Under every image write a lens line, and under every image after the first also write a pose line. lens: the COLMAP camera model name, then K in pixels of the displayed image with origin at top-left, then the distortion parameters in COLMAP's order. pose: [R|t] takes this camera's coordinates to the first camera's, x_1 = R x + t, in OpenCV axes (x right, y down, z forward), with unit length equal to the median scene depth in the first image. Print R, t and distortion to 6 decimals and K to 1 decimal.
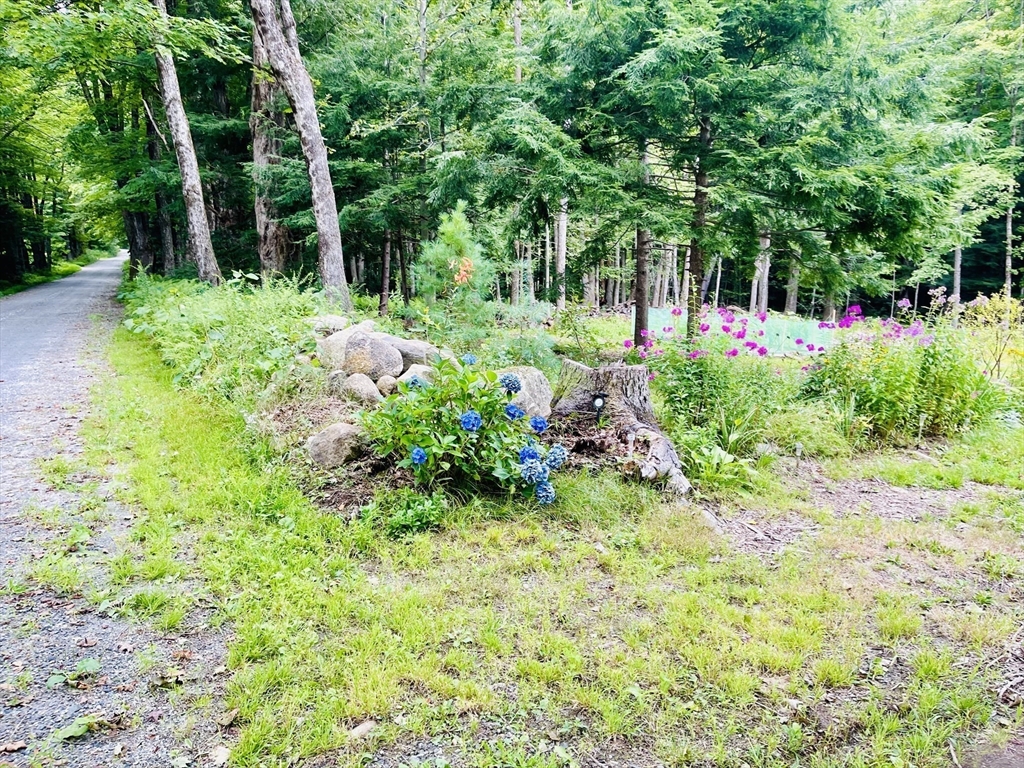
lens RADIAL K [[773.6, 0, 516.2], [0, 773.6, 384.1], [0, 0, 1]] dist [0.057012, -0.064967]
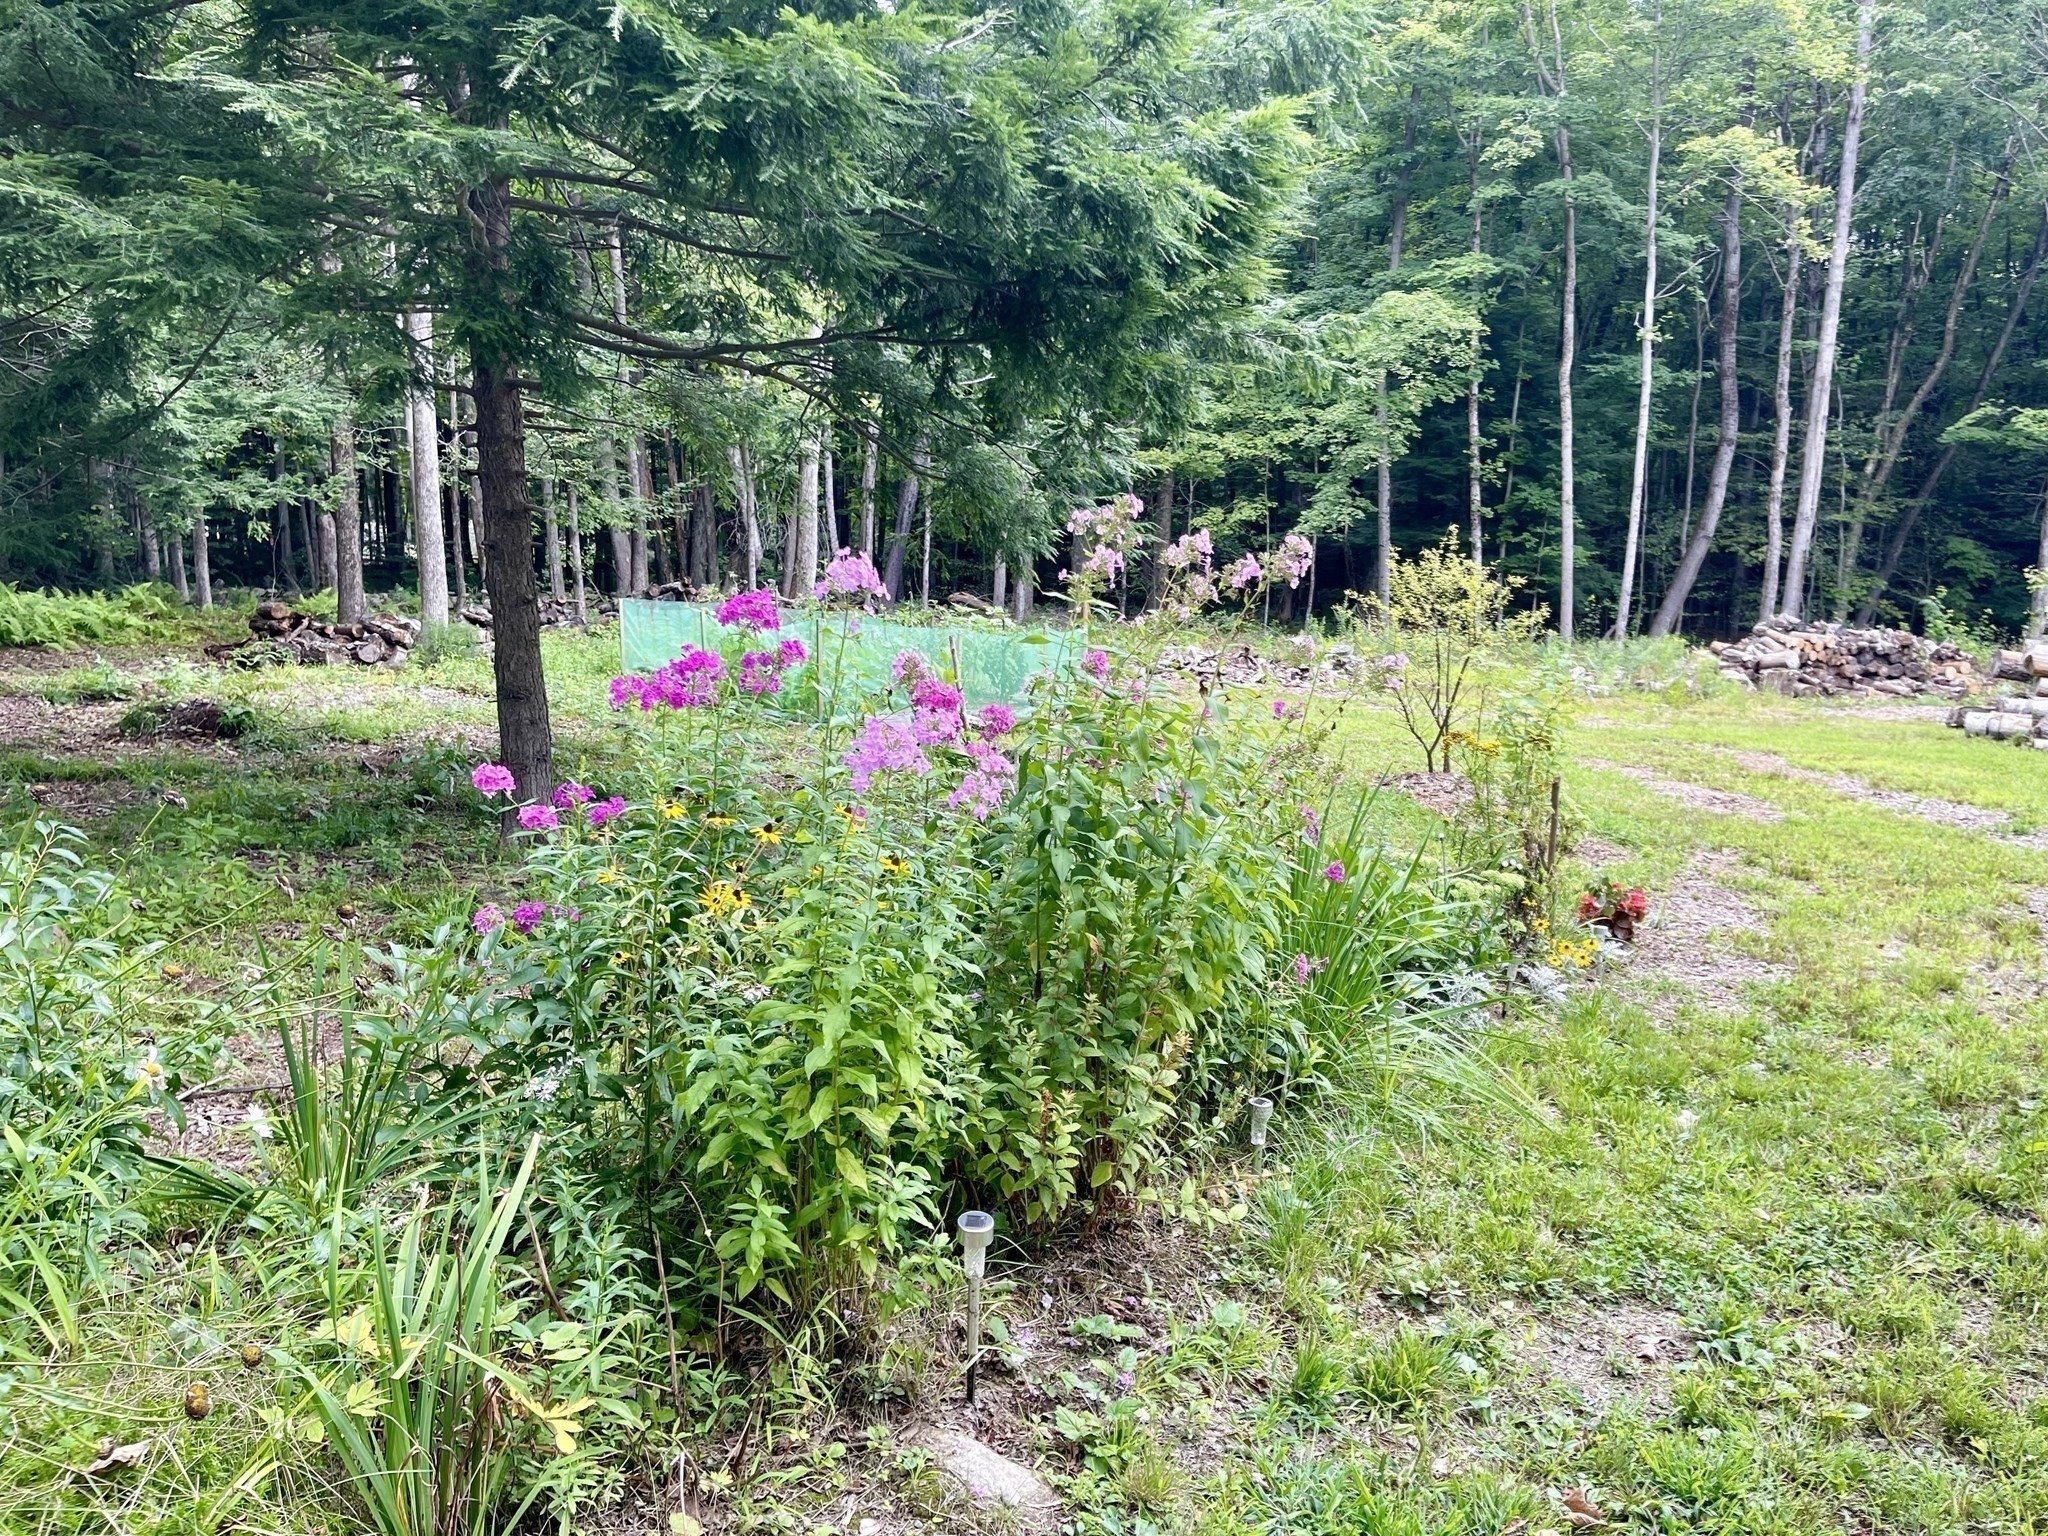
lens RADIAL K [[1547.3, 0, 1007.6], [0, 1547.3, 776.8], [0, 0, 1]] dist [0.057012, -0.064967]
pose [[0.965325, -0.049238, 0.256365, 0.223198], [0.044962, 0.998735, 0.022516, -0.032835], [-0.257149, -0.010208, 0.966318, 0.335356]]
